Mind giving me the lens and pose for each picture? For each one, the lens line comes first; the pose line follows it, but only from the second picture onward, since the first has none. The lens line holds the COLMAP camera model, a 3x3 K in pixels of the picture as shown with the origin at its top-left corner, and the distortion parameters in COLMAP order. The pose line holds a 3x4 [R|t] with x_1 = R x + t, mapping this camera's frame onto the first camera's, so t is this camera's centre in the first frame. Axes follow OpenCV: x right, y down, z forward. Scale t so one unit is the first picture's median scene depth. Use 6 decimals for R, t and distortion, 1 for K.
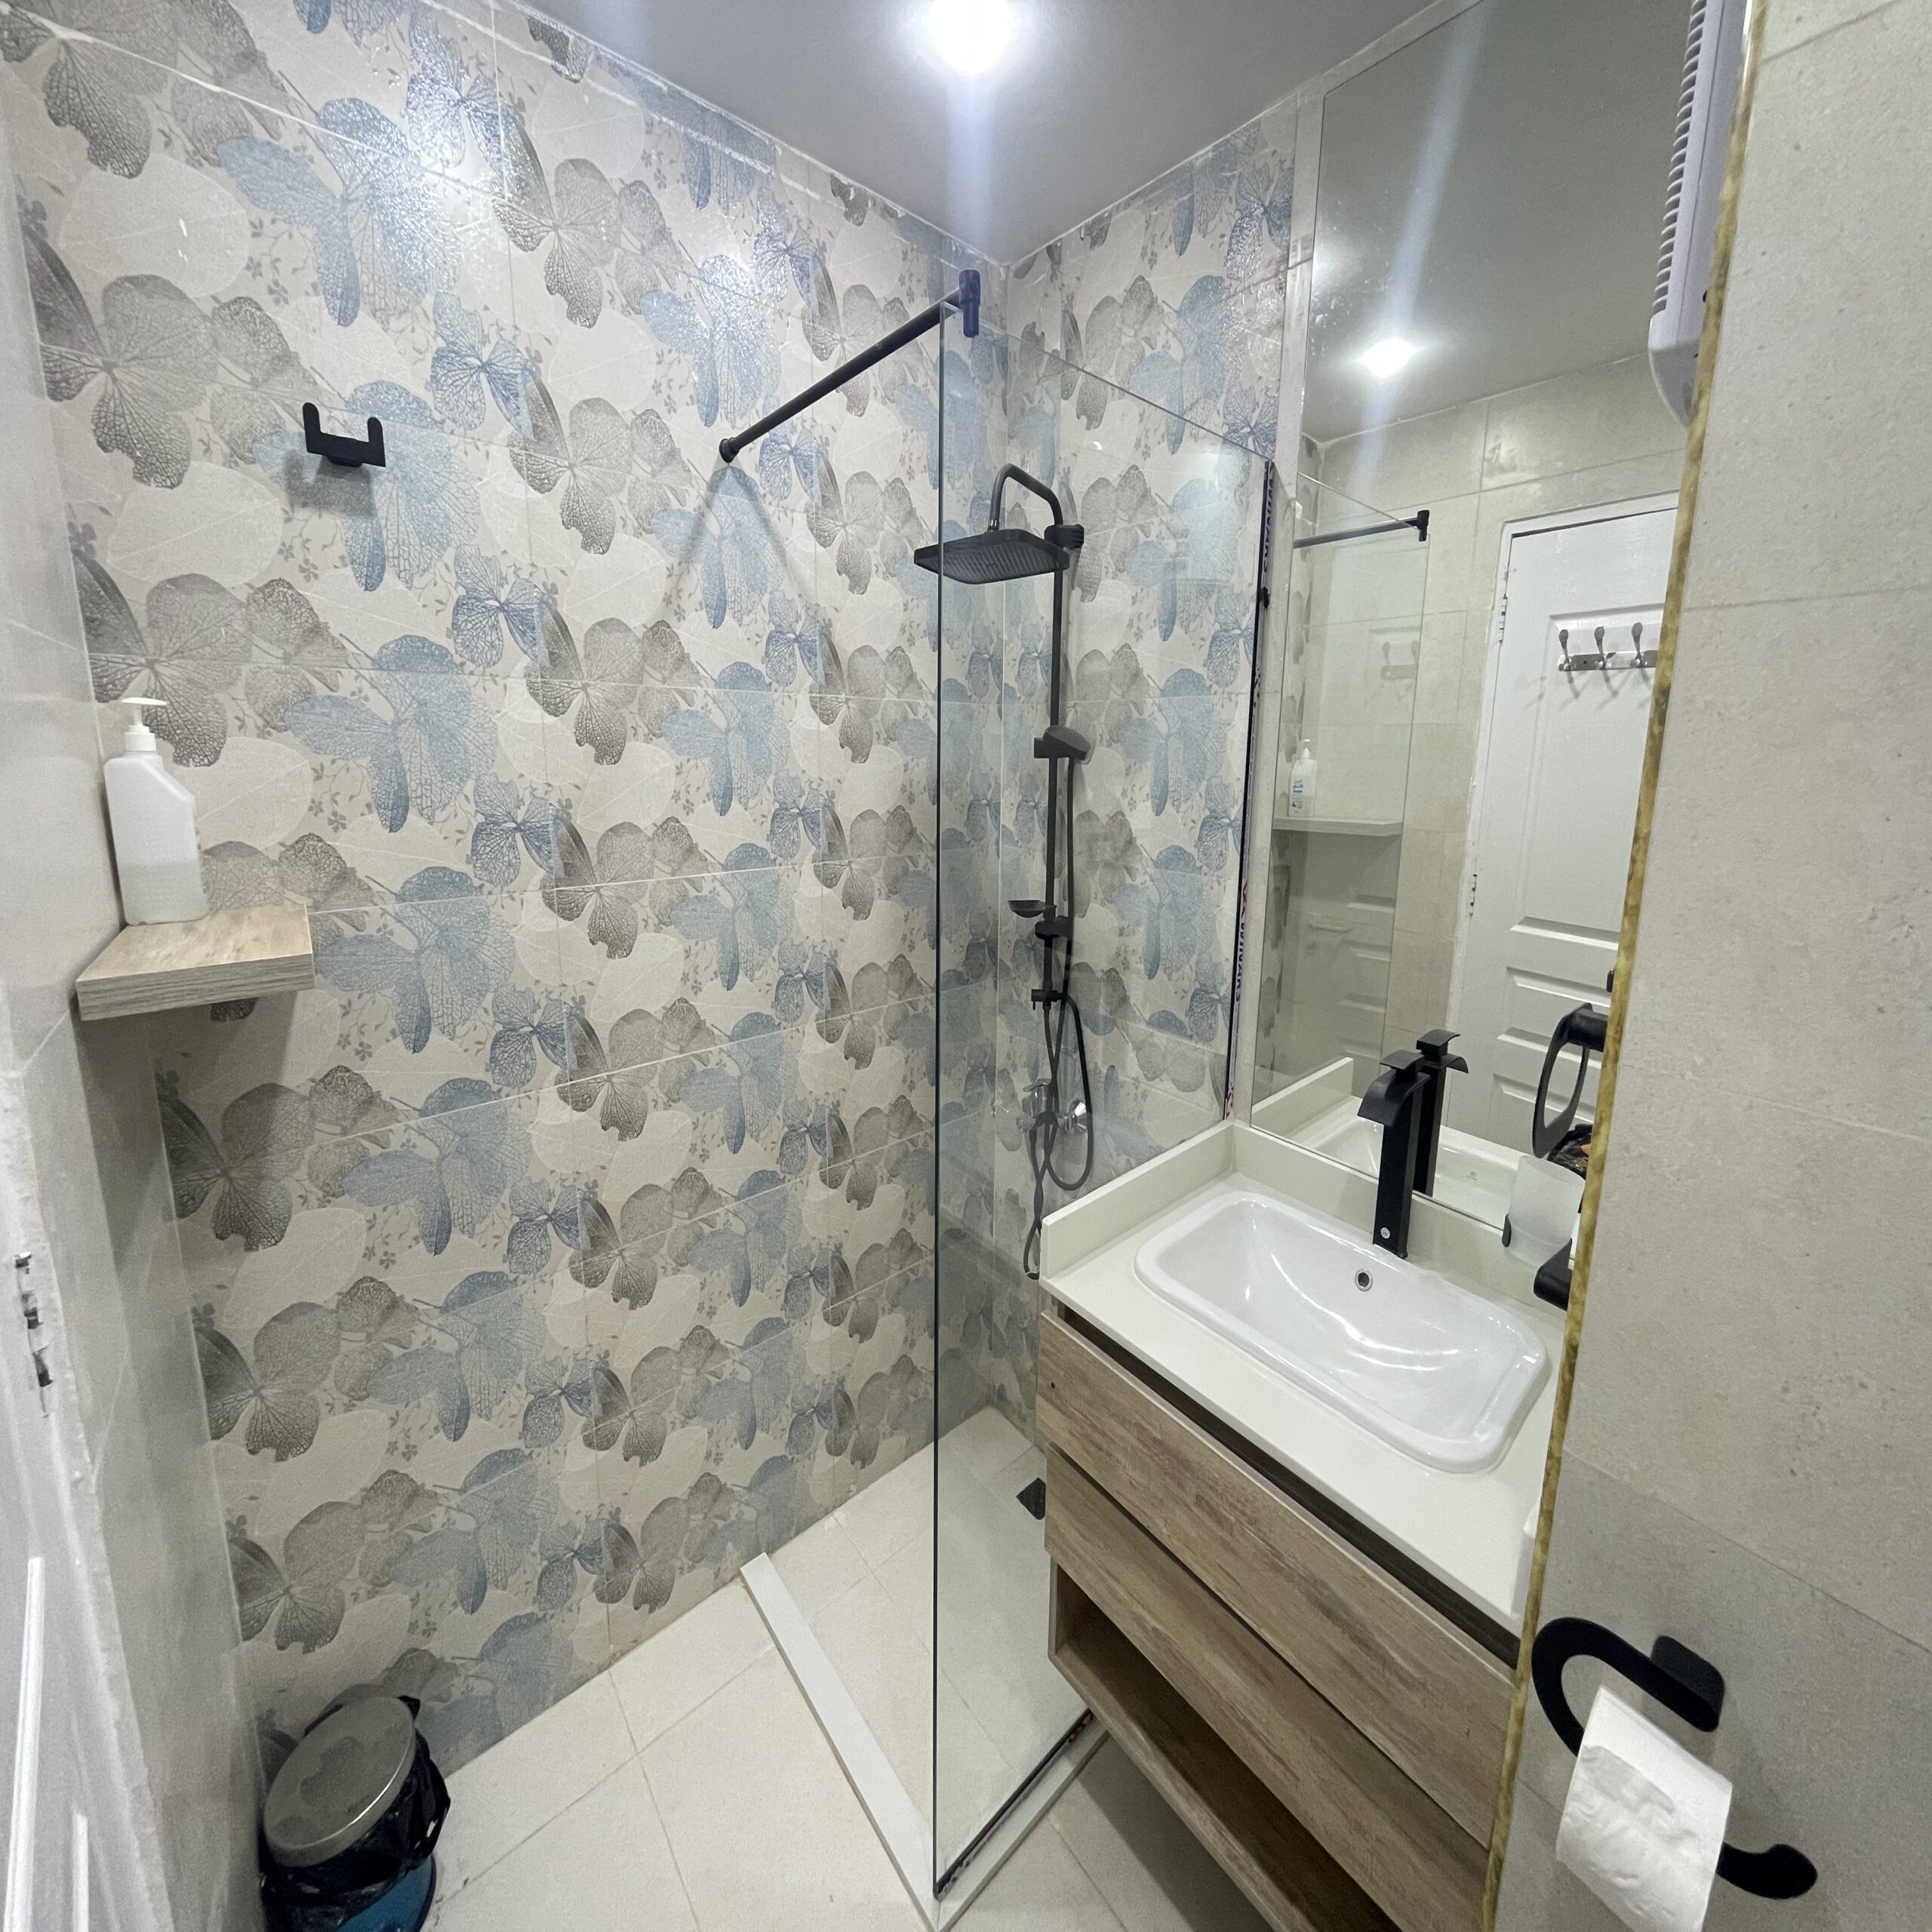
lens RADIAL K [[785.8, 0, 959.8], [0, 785.8, 886.5], [0, 0, 1]] dist [-0.003824, -0.000127]
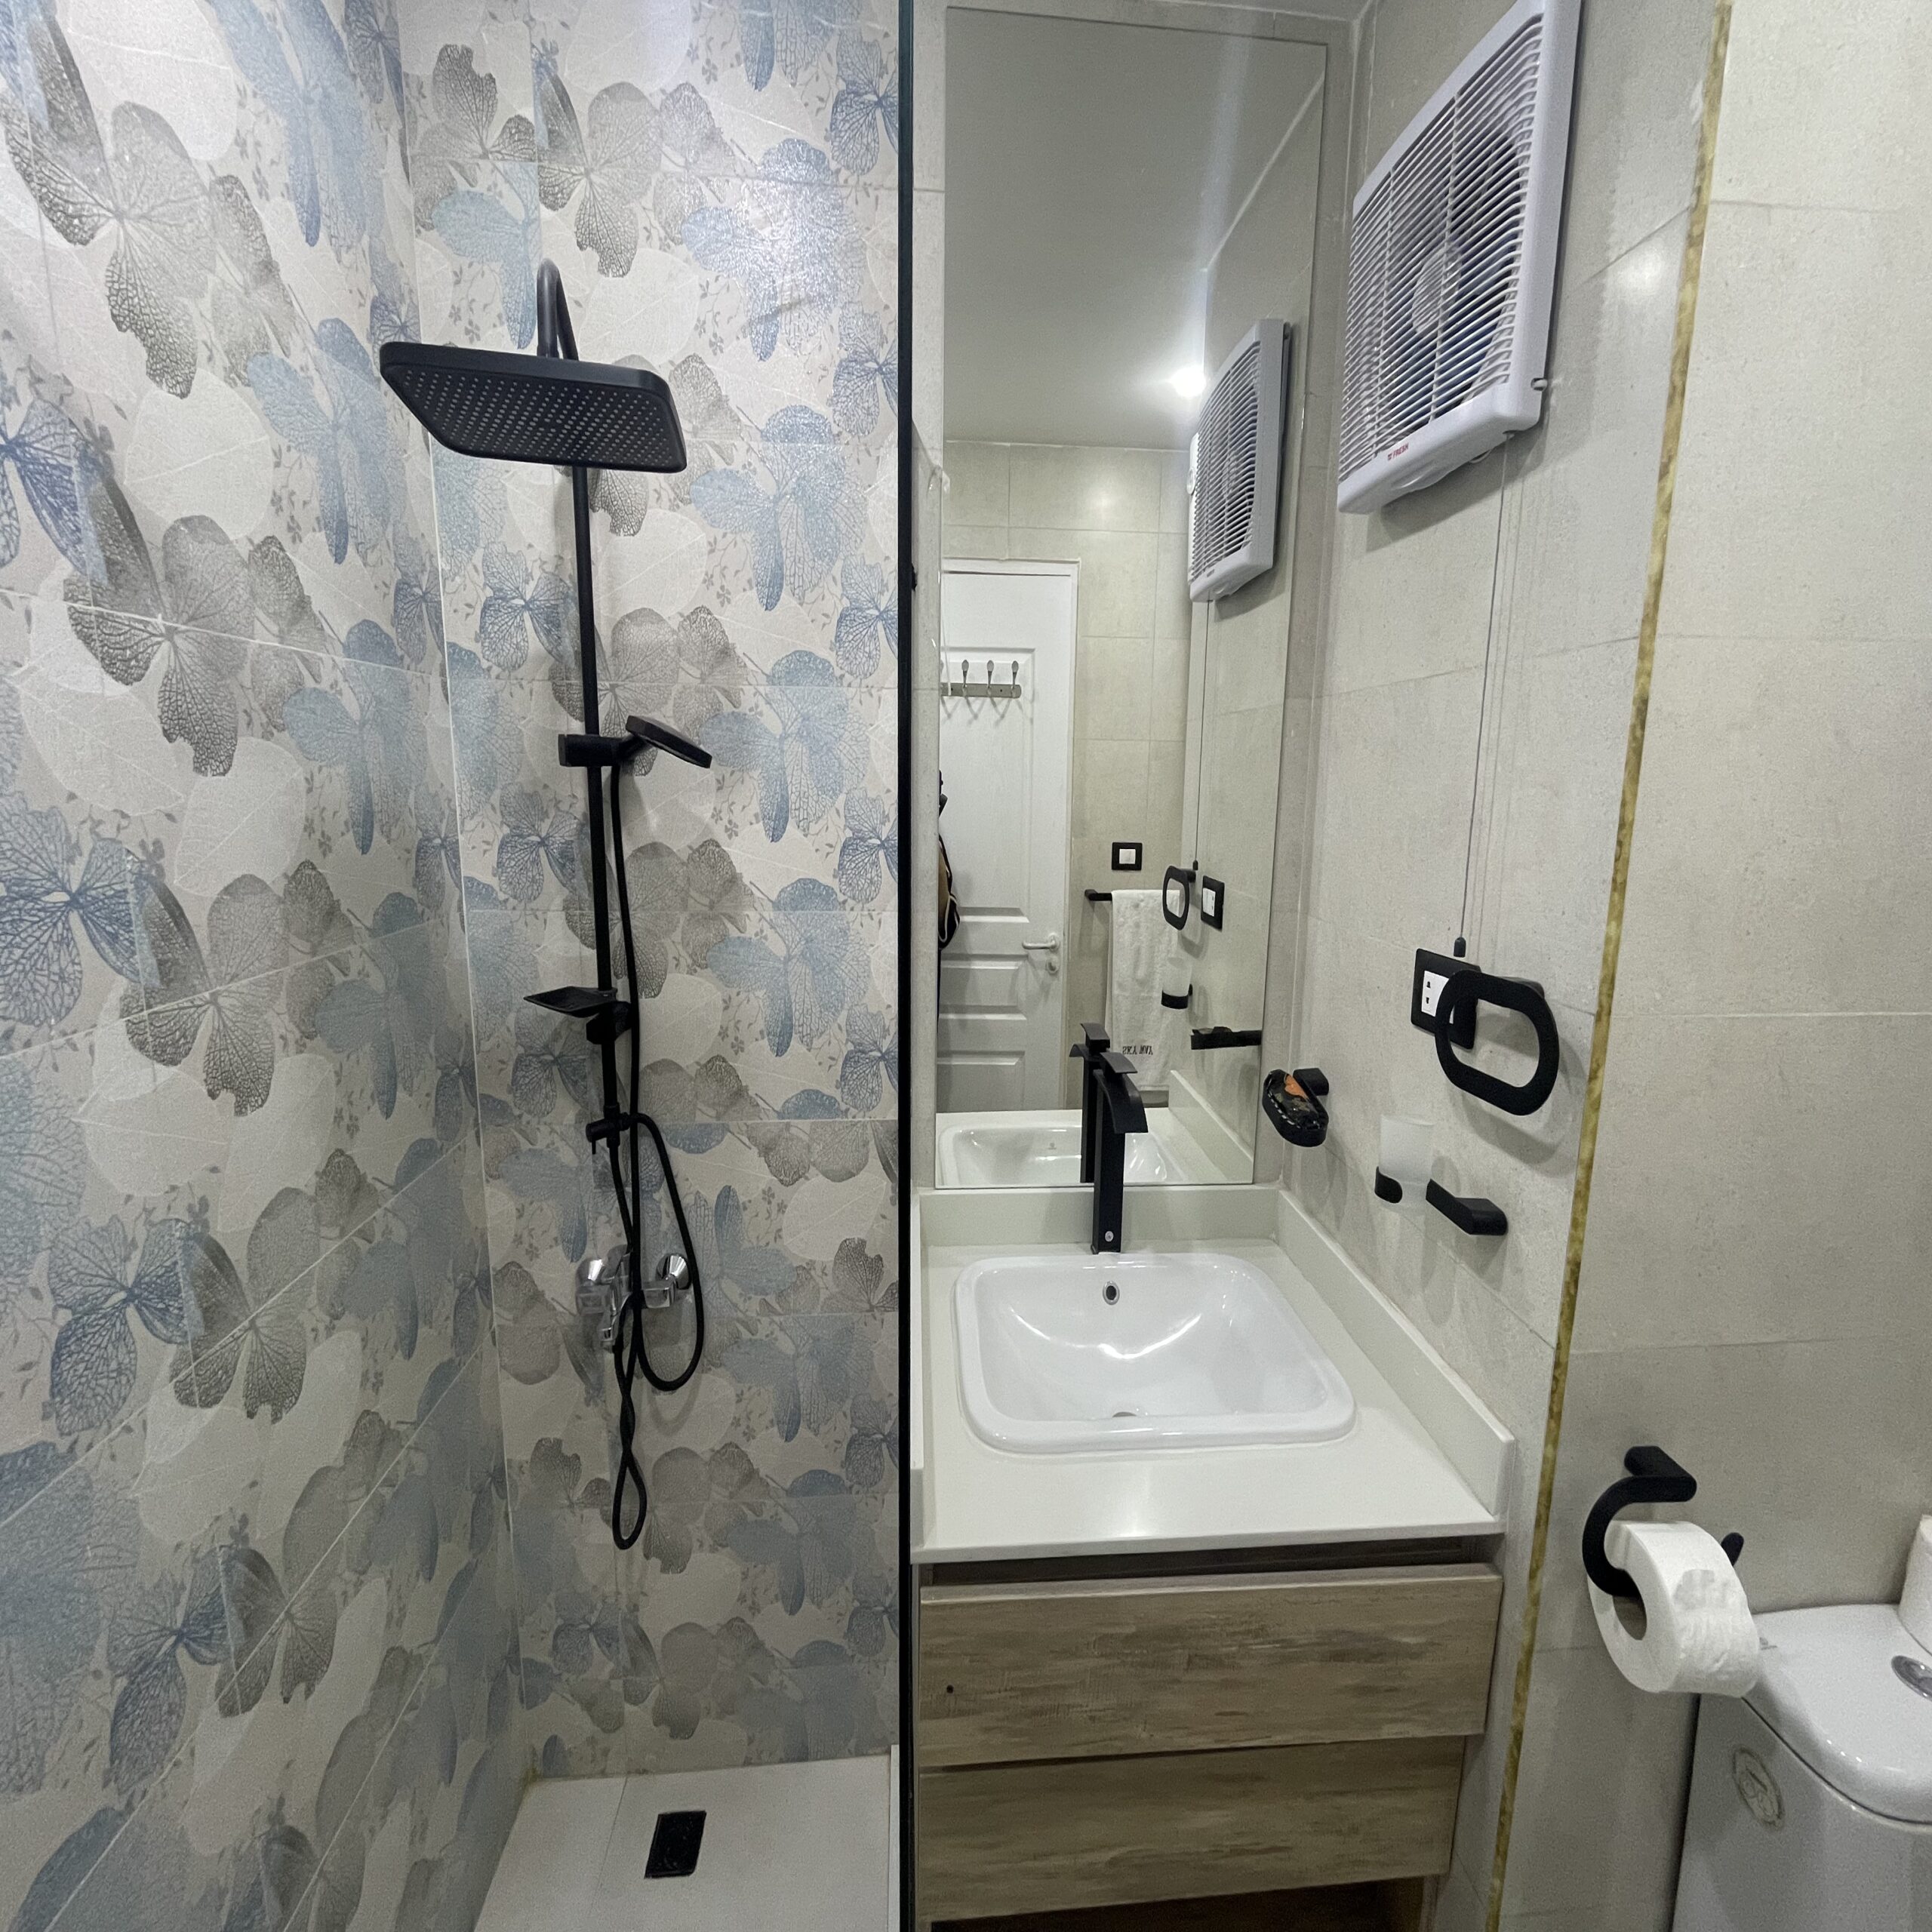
lens RADIAL K [[785.8, 0, 959.8], [0, 785.8, 886.5], [0, 0, 1]] dist [-0.003824, -0.000127]
pose [[0.587539, -0.118057, 0.800538, -0.243356], [0.134300, 0.989806, 0.047402, -0.057136], [-0.797973, 0.079662, 0.597405, 0.390587]]
